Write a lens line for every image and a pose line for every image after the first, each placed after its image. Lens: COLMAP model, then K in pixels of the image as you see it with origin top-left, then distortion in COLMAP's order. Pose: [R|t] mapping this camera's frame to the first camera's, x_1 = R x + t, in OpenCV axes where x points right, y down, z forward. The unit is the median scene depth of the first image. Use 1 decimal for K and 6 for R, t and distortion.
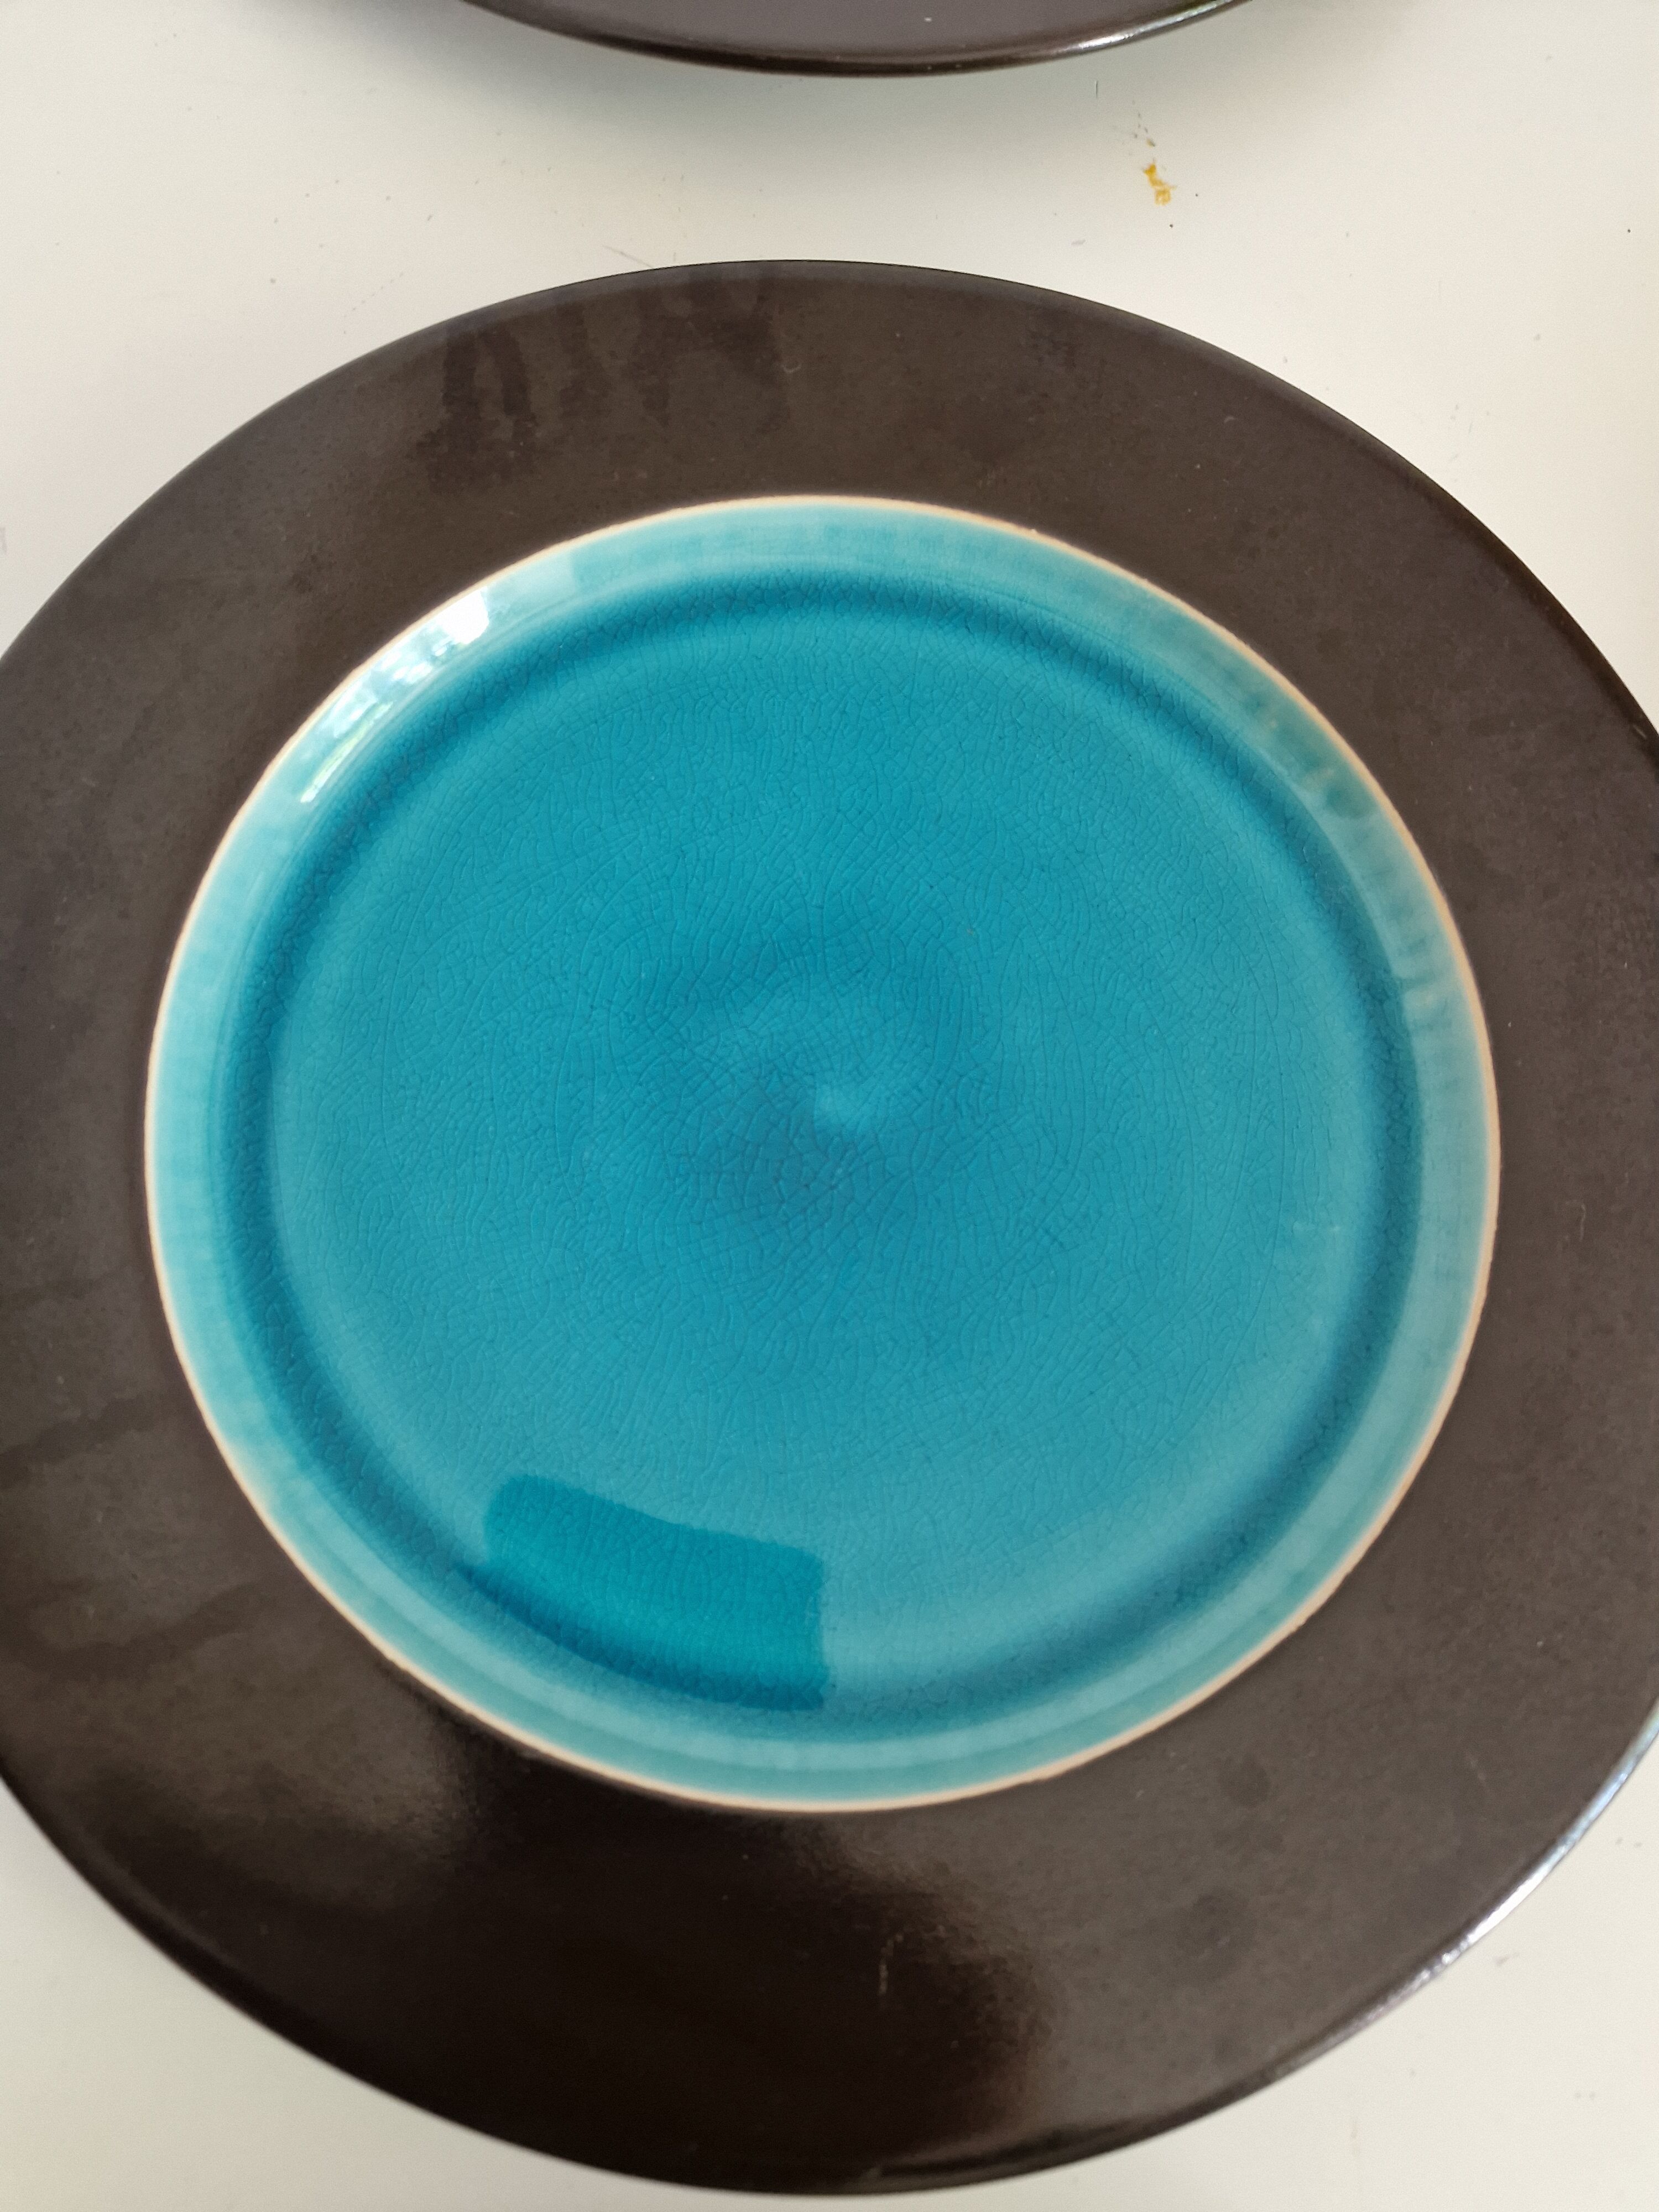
lens RADIAL K [[1527.7, 0, 829.5], [0, 1527.7, 1106.0], [0, 0, 1]] dist [0.075791, -0.114542]
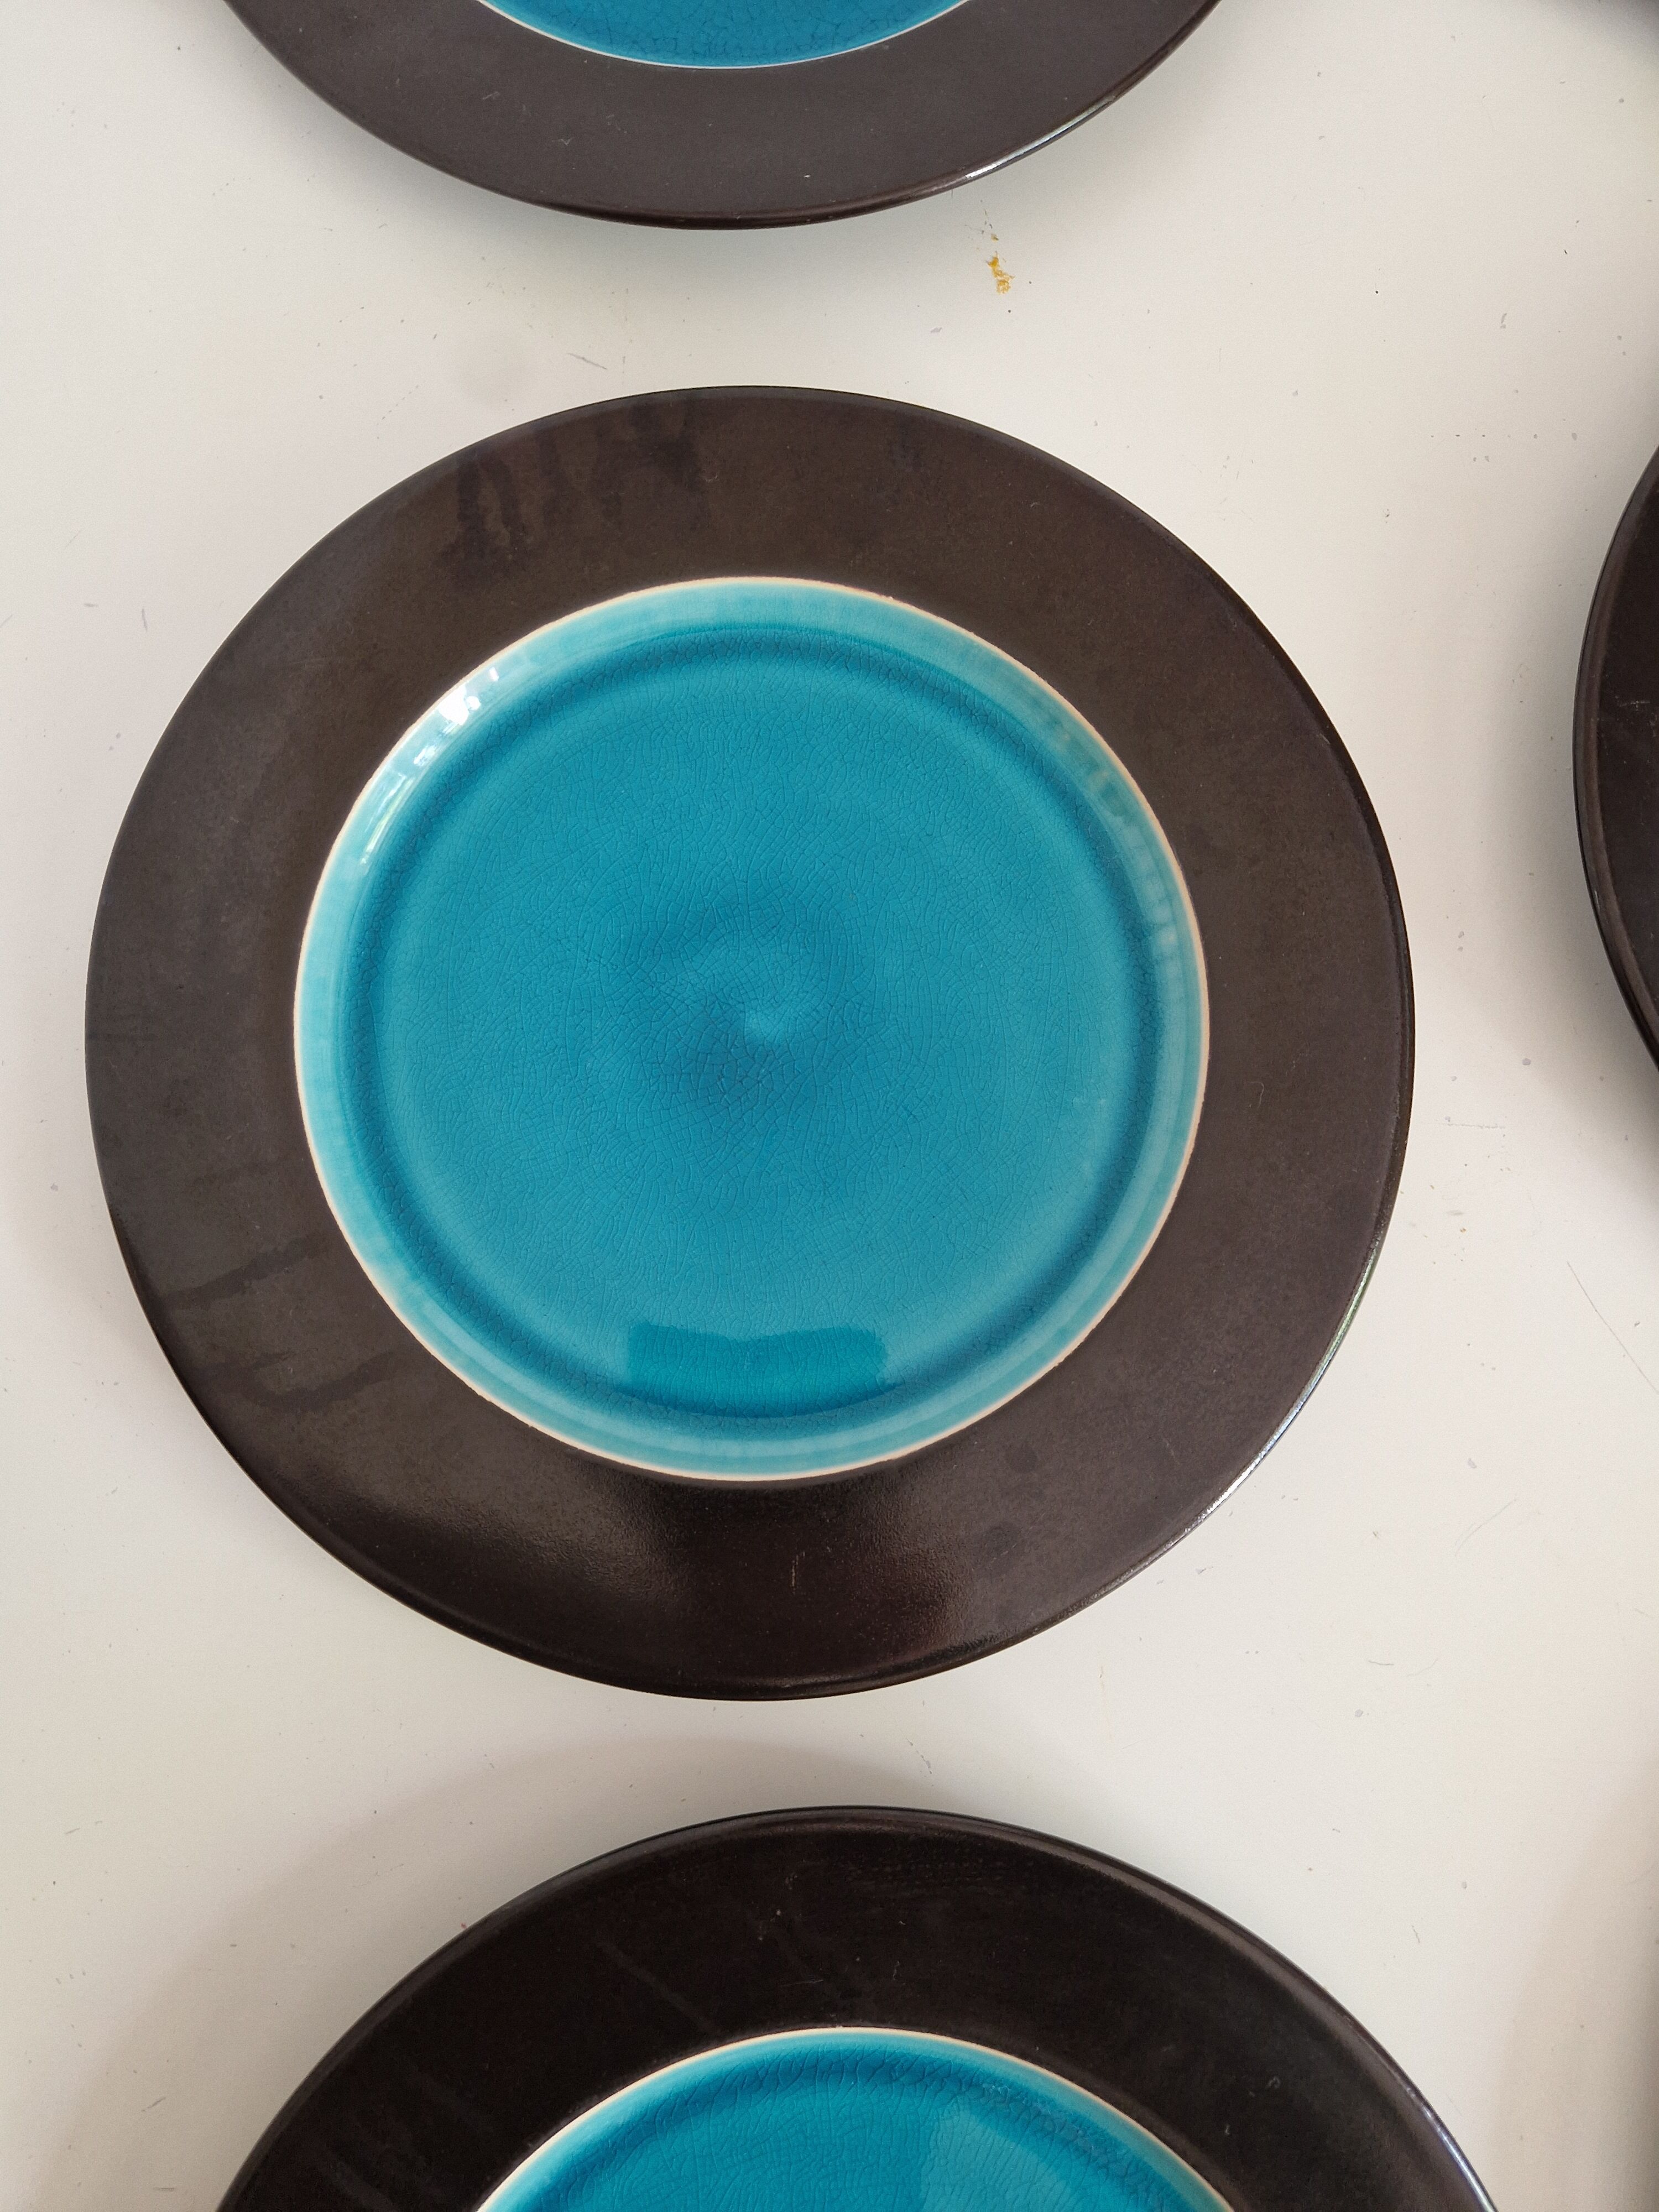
lens RADIAL K [[1468.8, 0, 797.2], [0, 1468.8, 1103.9], [0, 0, 1]] dist [0.059687, -0.055500]
pose [[0.998974, -0.027532, -0.035946, 0.088432], [0.032177, 0.990216, 0.135781, -0.114363], [0.031856, -0.136799, 0.990087, -0.385073]]
